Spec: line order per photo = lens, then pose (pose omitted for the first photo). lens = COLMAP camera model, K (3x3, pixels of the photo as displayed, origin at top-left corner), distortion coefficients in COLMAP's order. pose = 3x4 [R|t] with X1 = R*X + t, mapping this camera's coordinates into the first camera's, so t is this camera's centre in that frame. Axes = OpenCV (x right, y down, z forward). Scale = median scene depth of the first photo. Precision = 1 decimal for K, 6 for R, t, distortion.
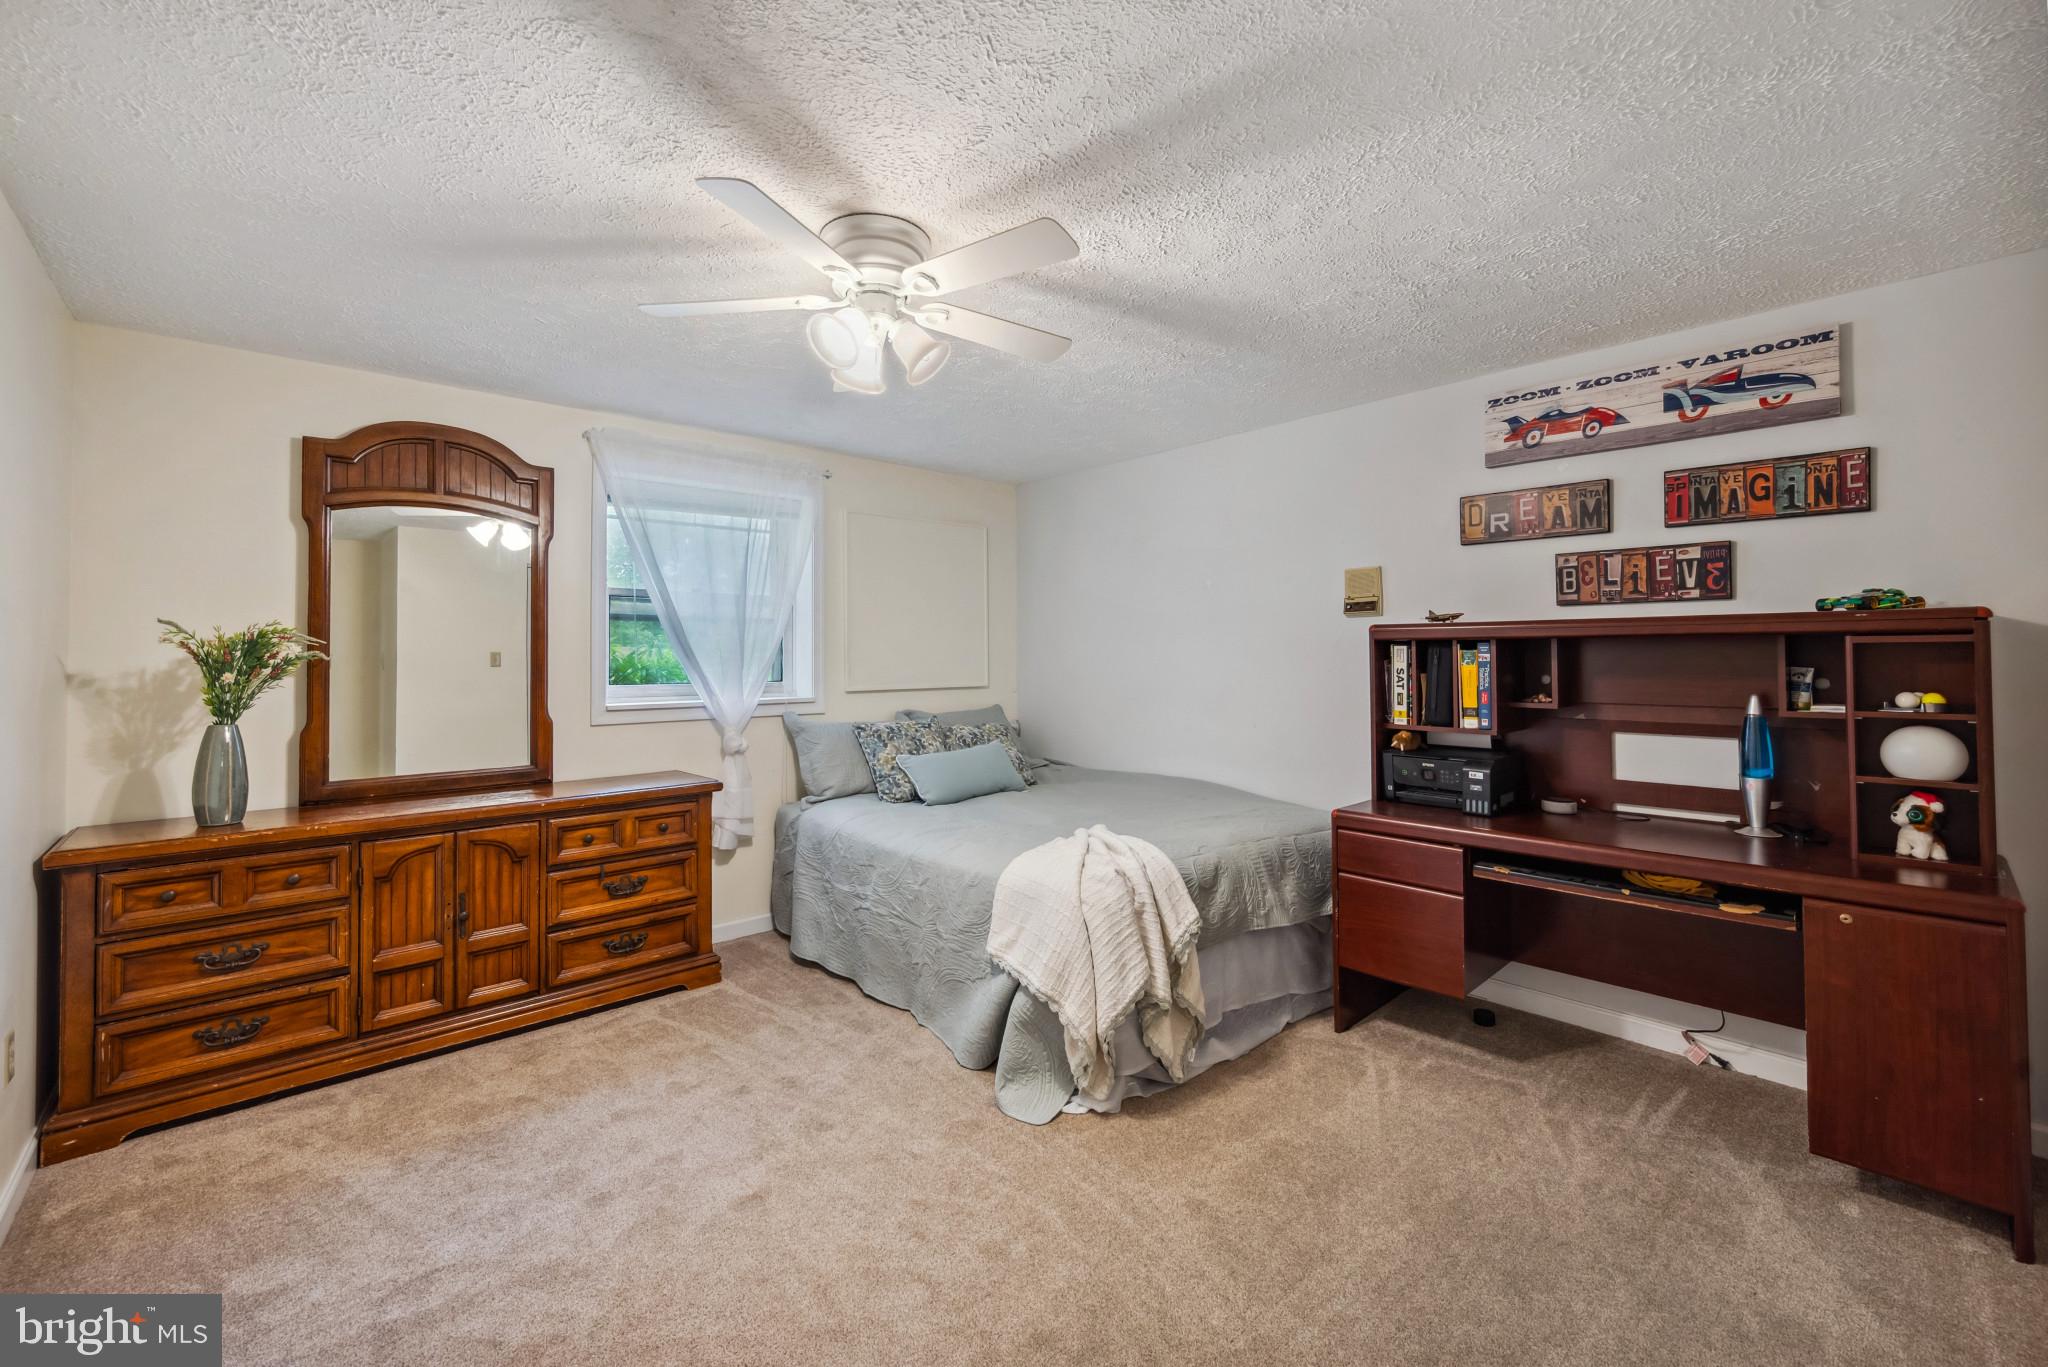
lens RADIAL K [[841.9, 0, 1021.3], [0, 841.9, 657.7], [0, 0, 1]] dist [-0.000518, 0.000008]
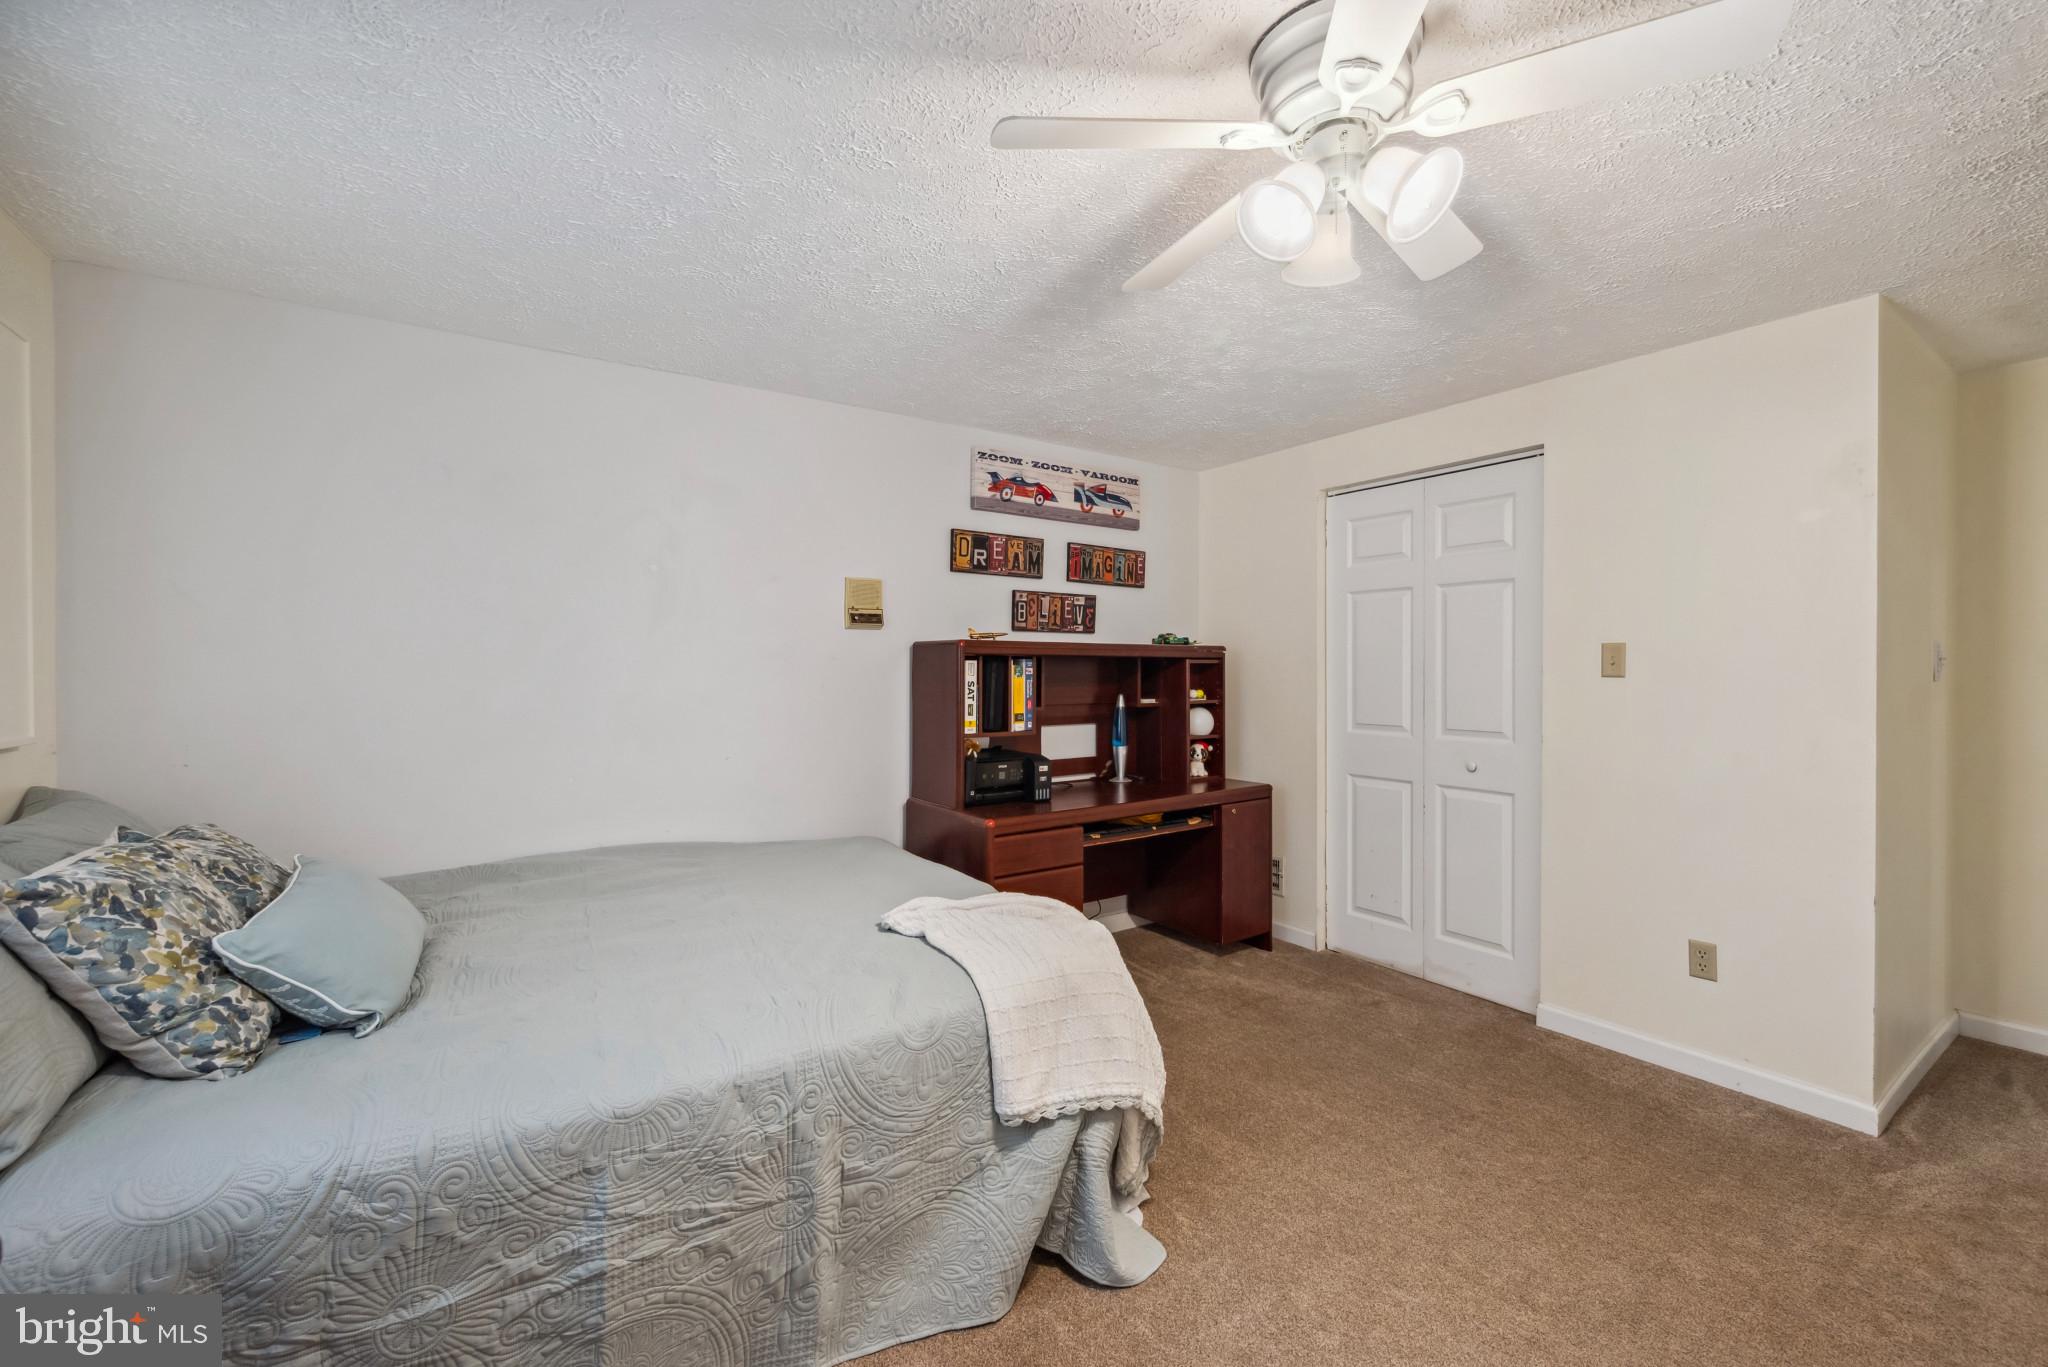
lens RADIAL K [[838.6, 0, 1024.0], [0, 838.6, 683.5], [0, 0, 1]] dist [-0.001844, -0.000086]
pose [[0.133828, -0.013678, 0.990910, -0.656187], [0.000806, 0.999906, 0.013694, 0.000933], [-0.991004, -0.001034, 0.133827, 0.863727]]
